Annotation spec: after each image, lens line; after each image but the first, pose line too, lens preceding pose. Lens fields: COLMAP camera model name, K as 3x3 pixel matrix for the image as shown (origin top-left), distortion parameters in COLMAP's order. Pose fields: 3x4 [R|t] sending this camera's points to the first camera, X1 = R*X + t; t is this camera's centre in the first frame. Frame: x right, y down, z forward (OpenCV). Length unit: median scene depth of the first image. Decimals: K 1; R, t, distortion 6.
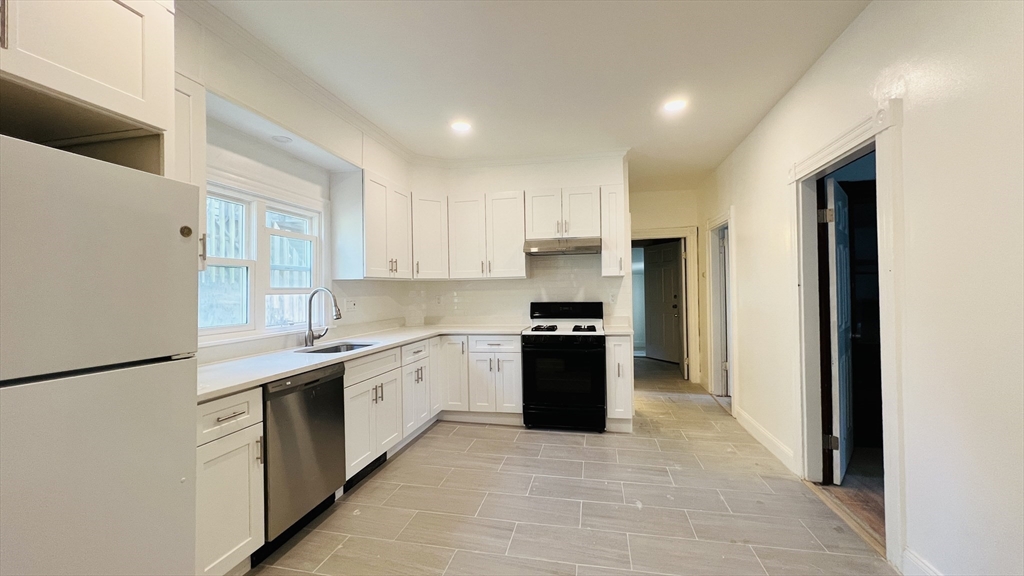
lens RADIAL K [[408.8, 0, 512.6], [0, 408.8, 286.1], [0, 0, 1]] dist [0.001277, 0.000061]
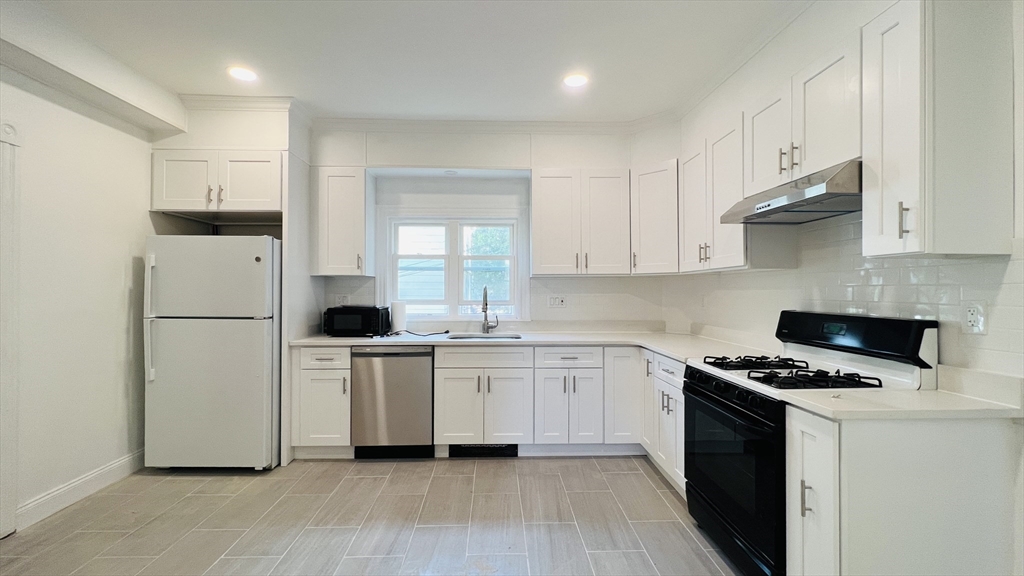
lens RADIAL K [[404.8, 0, 510.7], [0, 404.8, 288.9], [0, 0, 1]] dist [-0.001821, -0.000013]
pose [[0.247856, 0.014786, -0.968684, 0.613237], [0.005392, 0.999847, 0.016642, -0.003641], [0.968782, -0.009348, 0.247739, 0.695375]]
